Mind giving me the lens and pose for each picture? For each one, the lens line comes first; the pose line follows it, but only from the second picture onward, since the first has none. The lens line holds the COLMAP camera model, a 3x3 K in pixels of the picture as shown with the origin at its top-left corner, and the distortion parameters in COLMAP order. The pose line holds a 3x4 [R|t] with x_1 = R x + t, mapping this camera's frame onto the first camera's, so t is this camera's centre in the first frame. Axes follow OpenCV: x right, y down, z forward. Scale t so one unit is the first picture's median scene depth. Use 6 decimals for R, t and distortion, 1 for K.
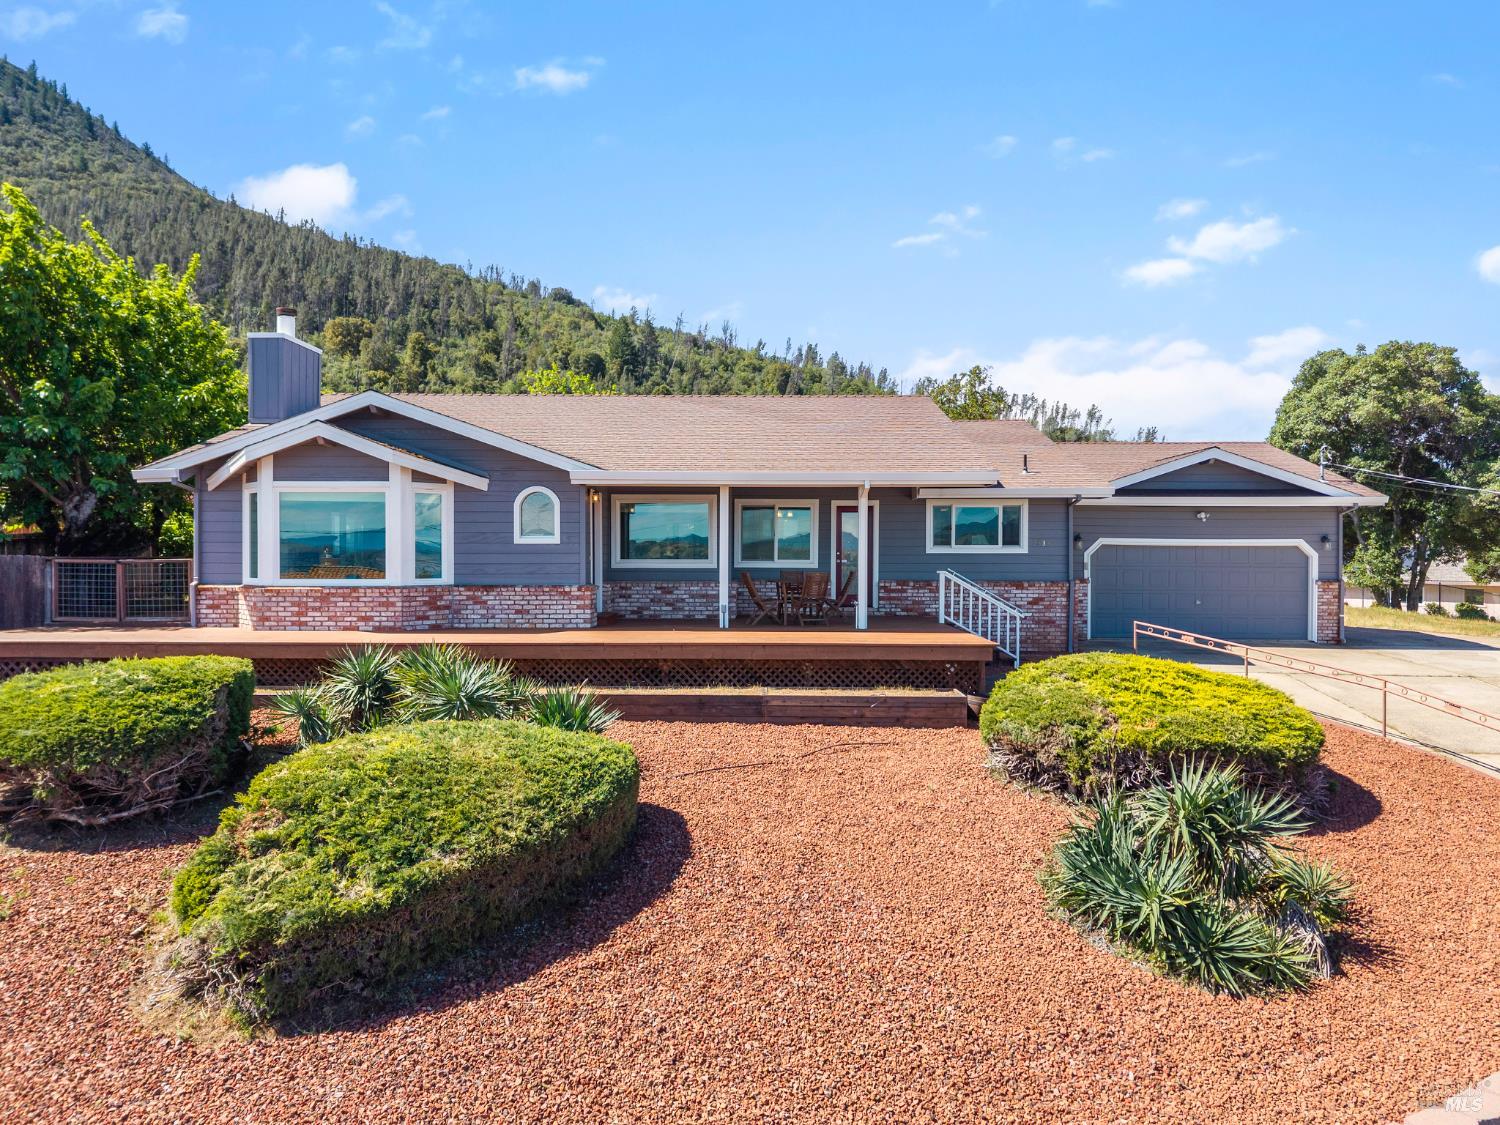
lens RADIAL K [[1003.2, 0, 748.7], [0, 1003.2, 565.6], [0, 0, 1]] dist [-0.001841, -0.000958]
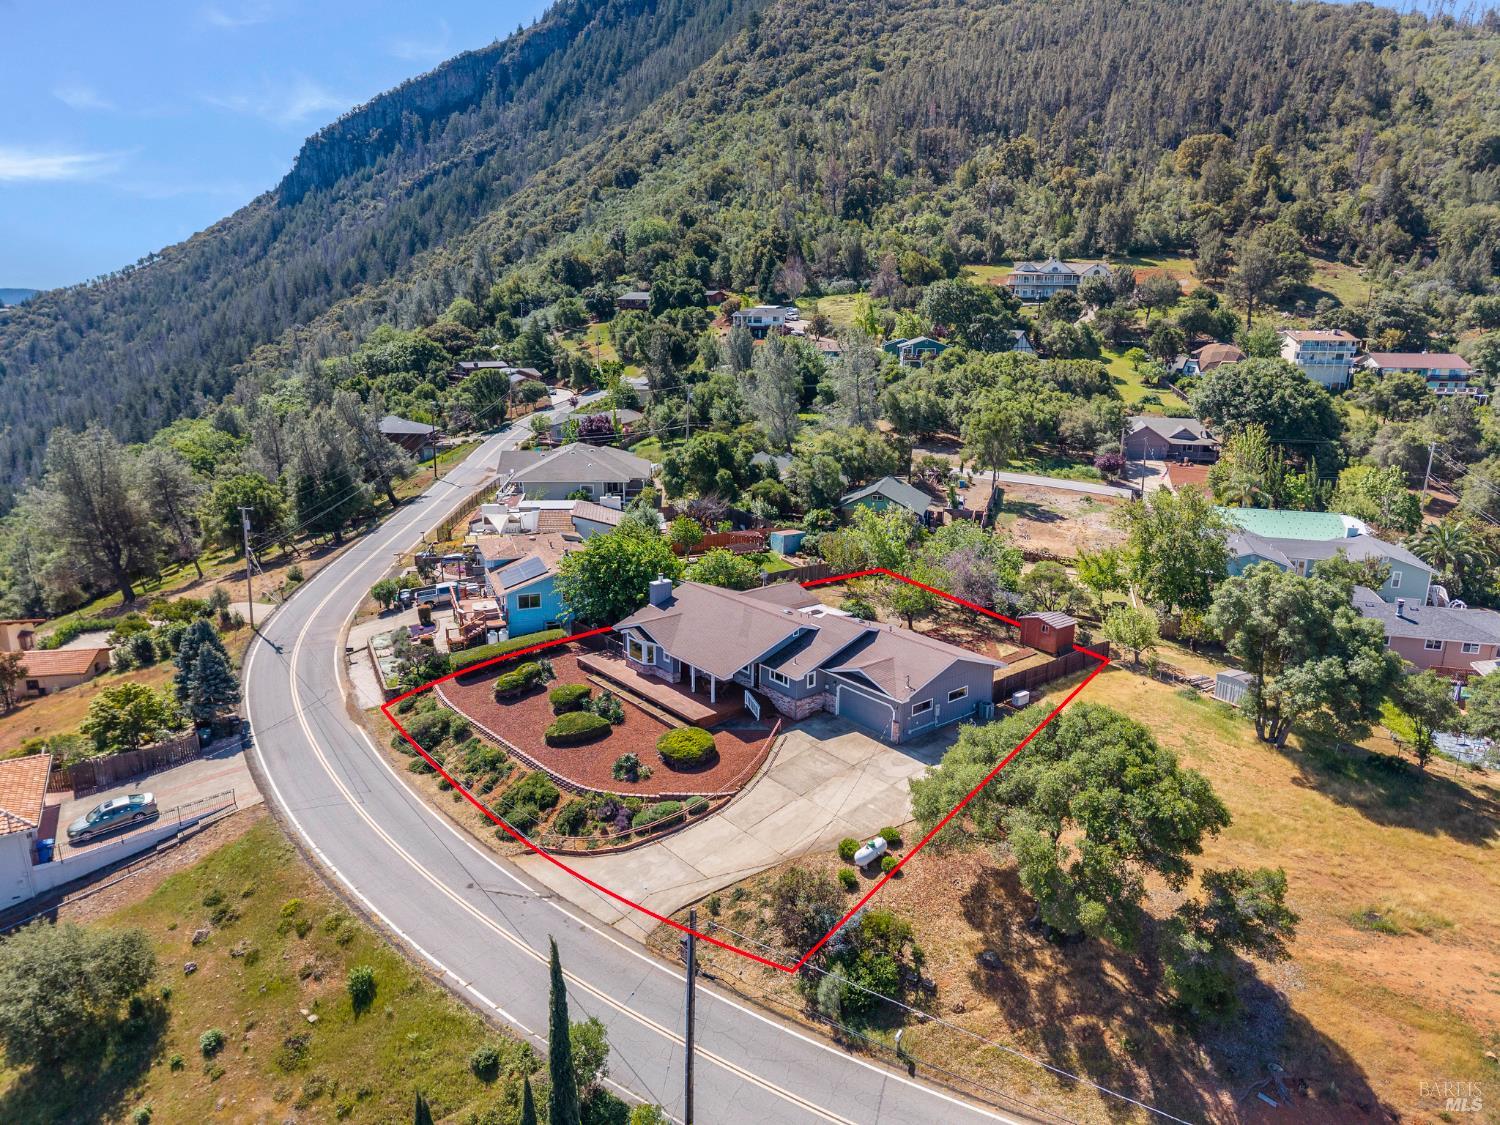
lens RADIAL K [[1005.0, 0, 752.2], [0, 1005.0, 551.2], [0, 0, 1]] dist [0.030502, -0.031036]
pose [[0.646208, 0.187735, -0.739710, 1.325143], [-0.012311, 0.971709, 0.235860, -0.637744], [0.763062, -0.143308, 0.630237, -0.587731]]
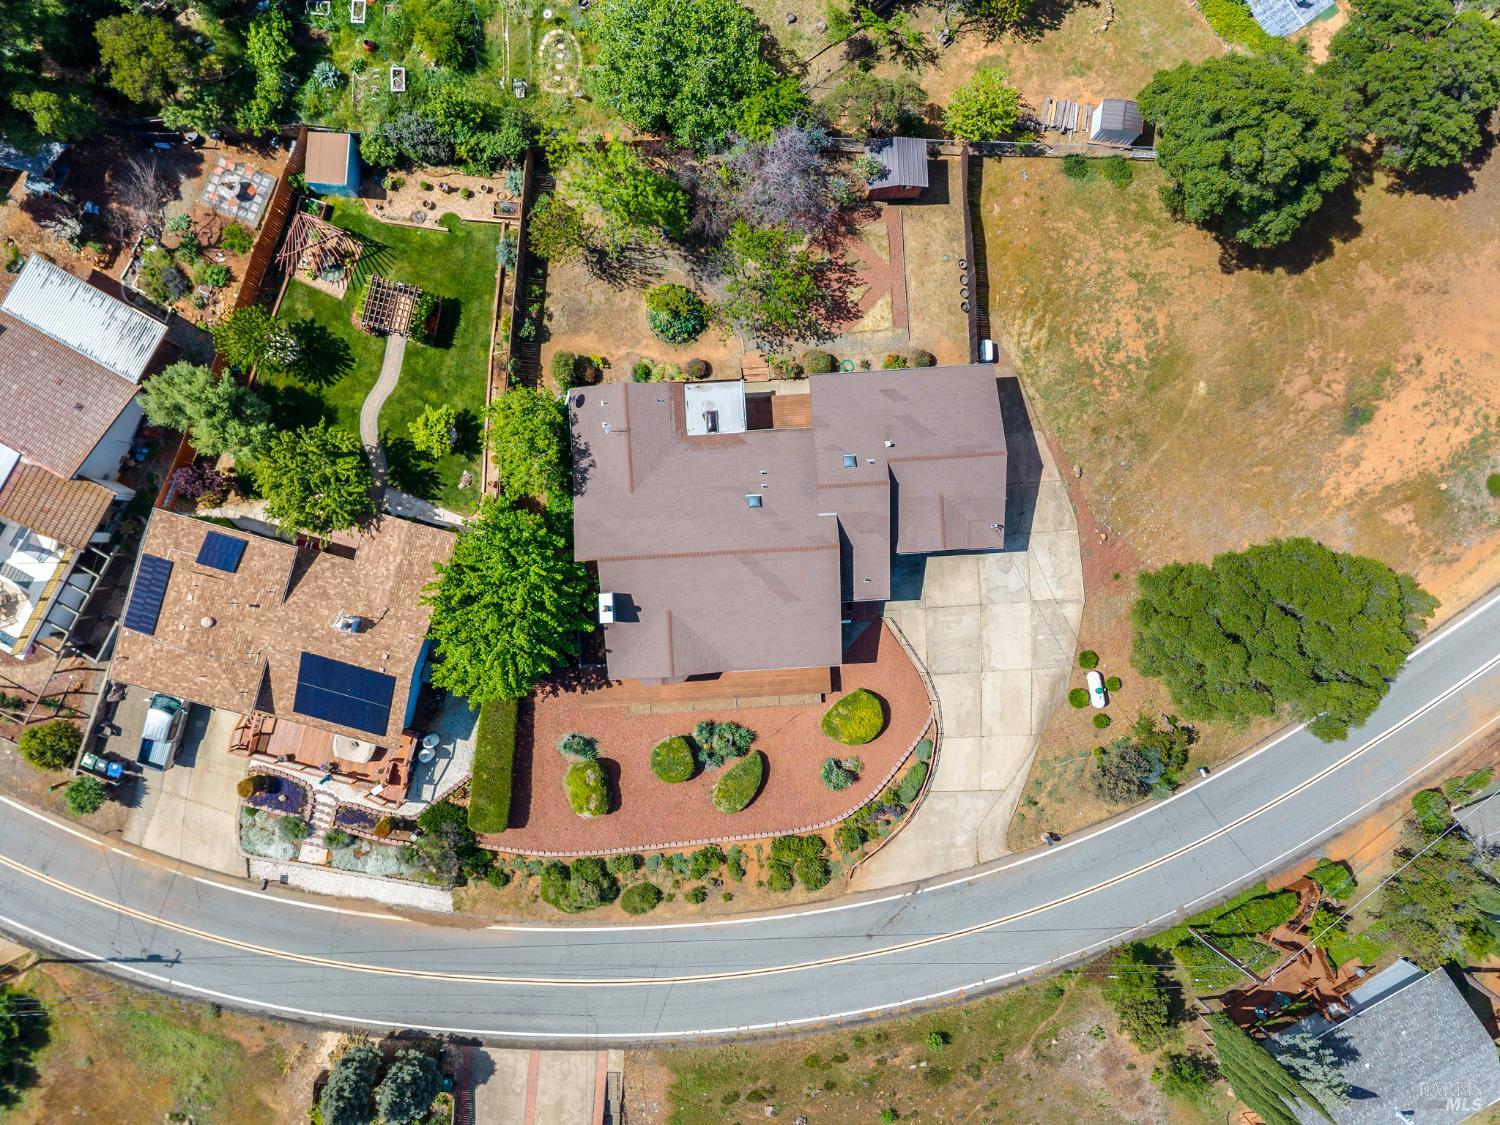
lens RADIAL K [[1011.0, 0, 745.9], [0, 1011.0, 557.7], [0, 0, 1]] dist [0.049939, -0.058583]
pose [[0.996957, -0.071988, 0.029904, -0.078096], [-0.029866, 0.001605, 0.999553, -1.539706], [-0.072004, -0.997404, -0.000550, 0.565796]]
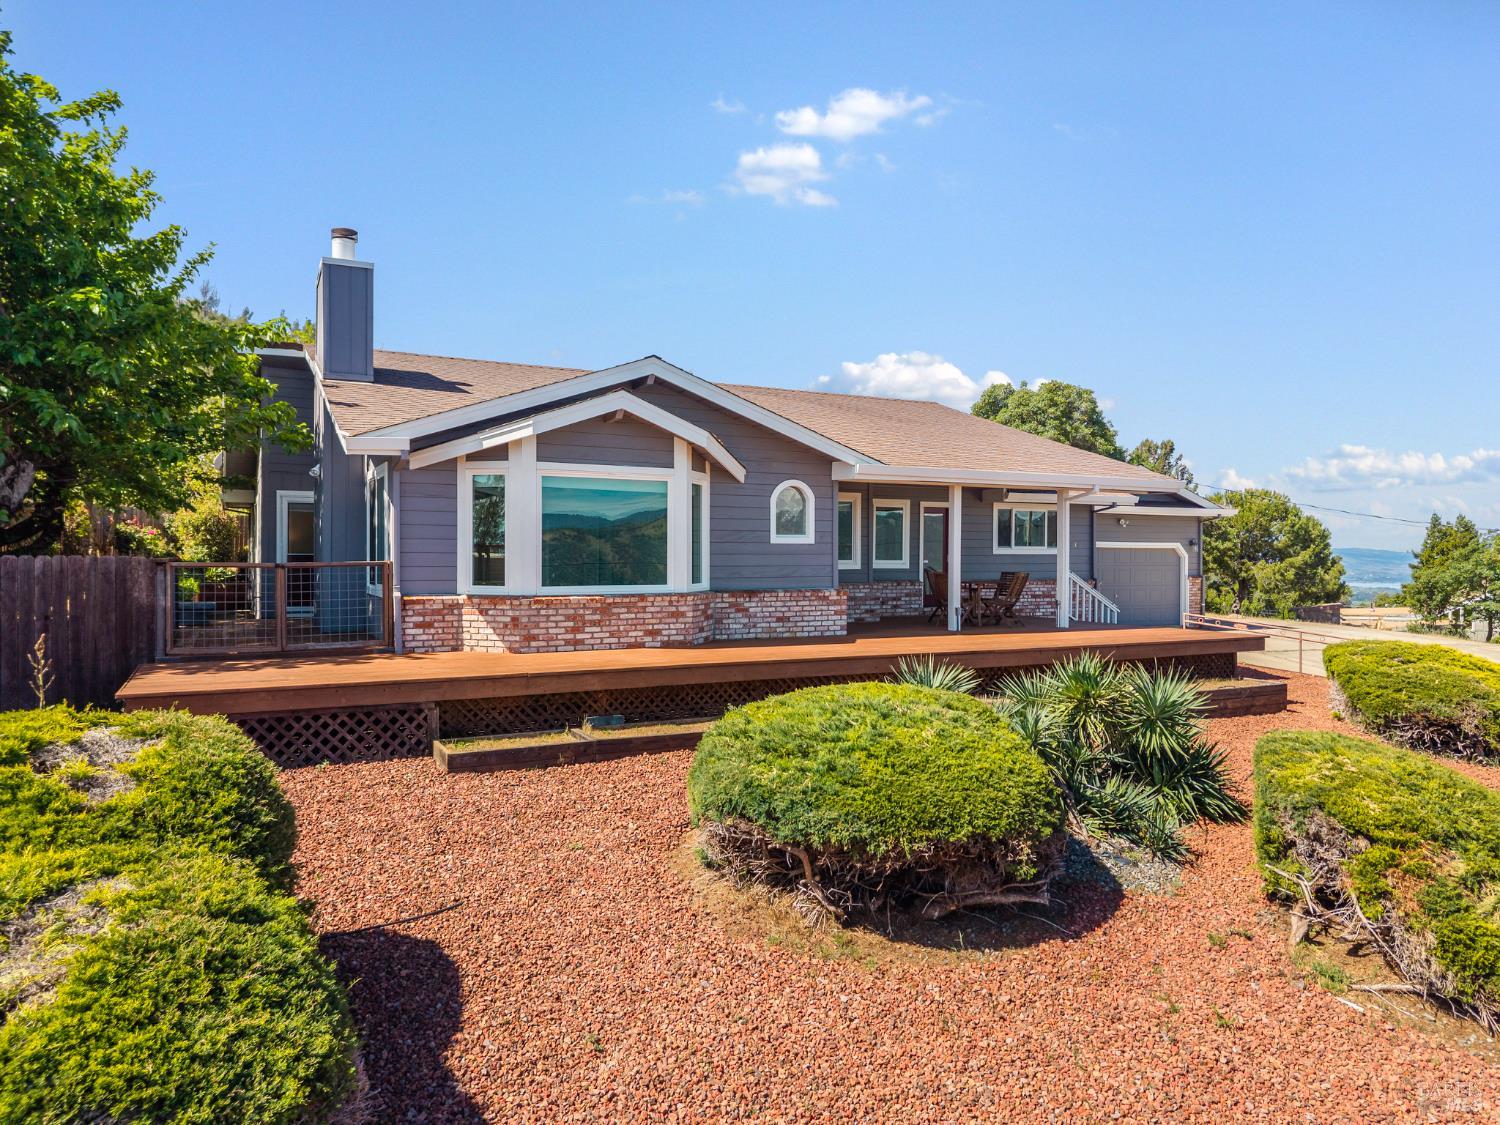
lens RADIAL K [[996.4, 0, 751.3], [0, 996.4, 568.1], [0, 0, 1]] dist [0.038241, -0.042456]
pose [[0.879334, -0.004978, 0.476180, -0.281512], [0.002199, 0.999977, 0.006394, -0.002324], [-0.476201, -0.004575, 0.879325, 0.095480]]
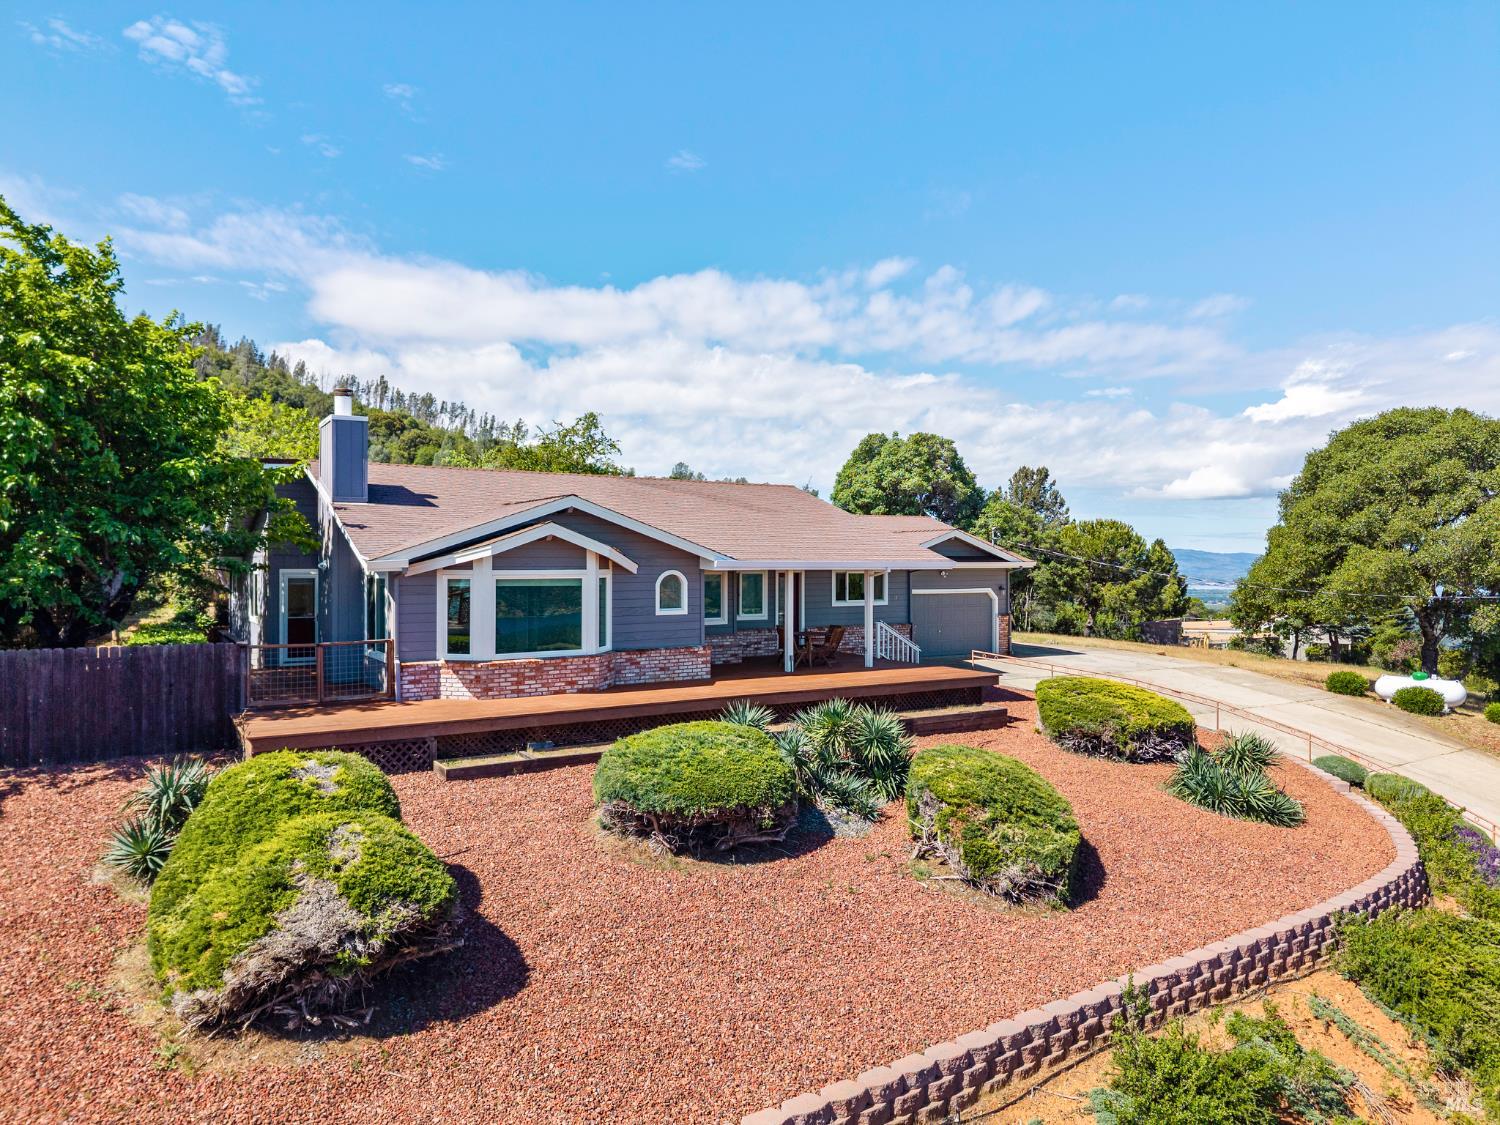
lens RADIAL K [[990.9, 0, 751.5], [0, 990.9, 559.7], [0, 0, 1]] dist [0.079242, -0.157527]
pose [[0.835896, -0.000298, 0.548888, -0.345433], [0.005718, 0.999950, -0.008164, -0.034349], [-0.548859, 0.009963, 0.835856, -0.051636]]
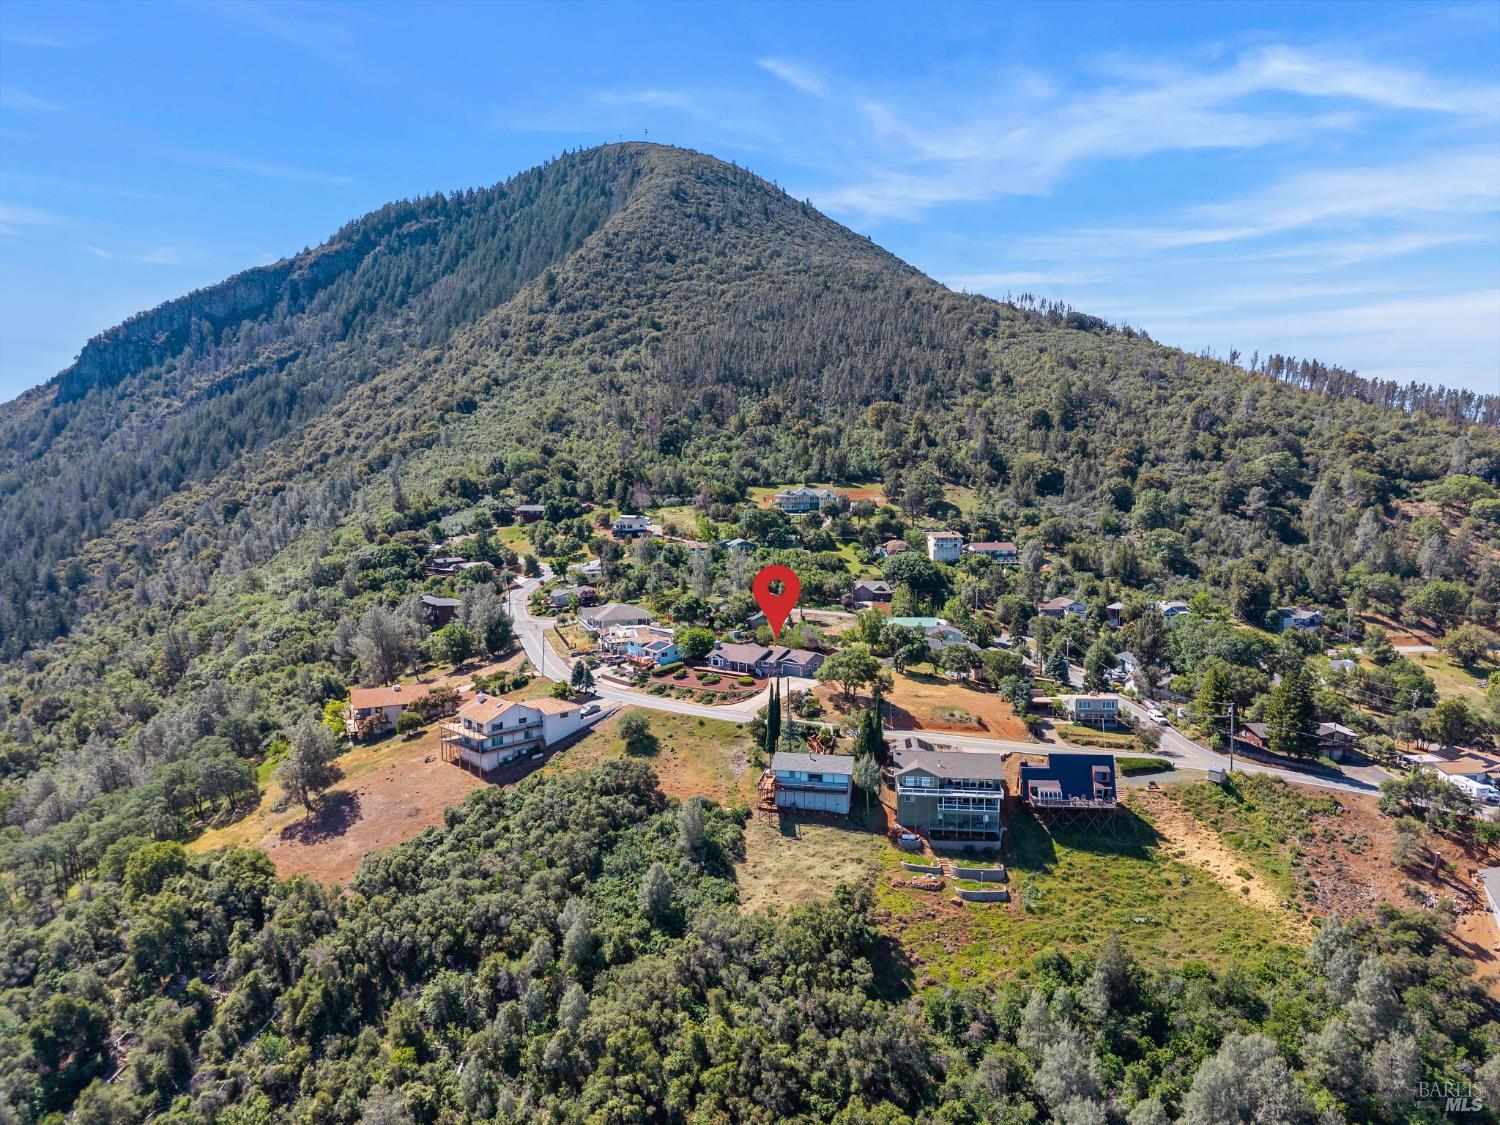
lens RADIAL K [[1011.0, 0, 745.9], [0, 1011.0, 557.7], [0, 0, 1]] dist [0.049939, -0.058583]
pose [[0.815850, 0.048106, -0.576259, 3.405952], [-0.002712, 0.996841, 0.079376, -1.106642], [0.578257, -0.063197, 0.813403, -4.327240]]
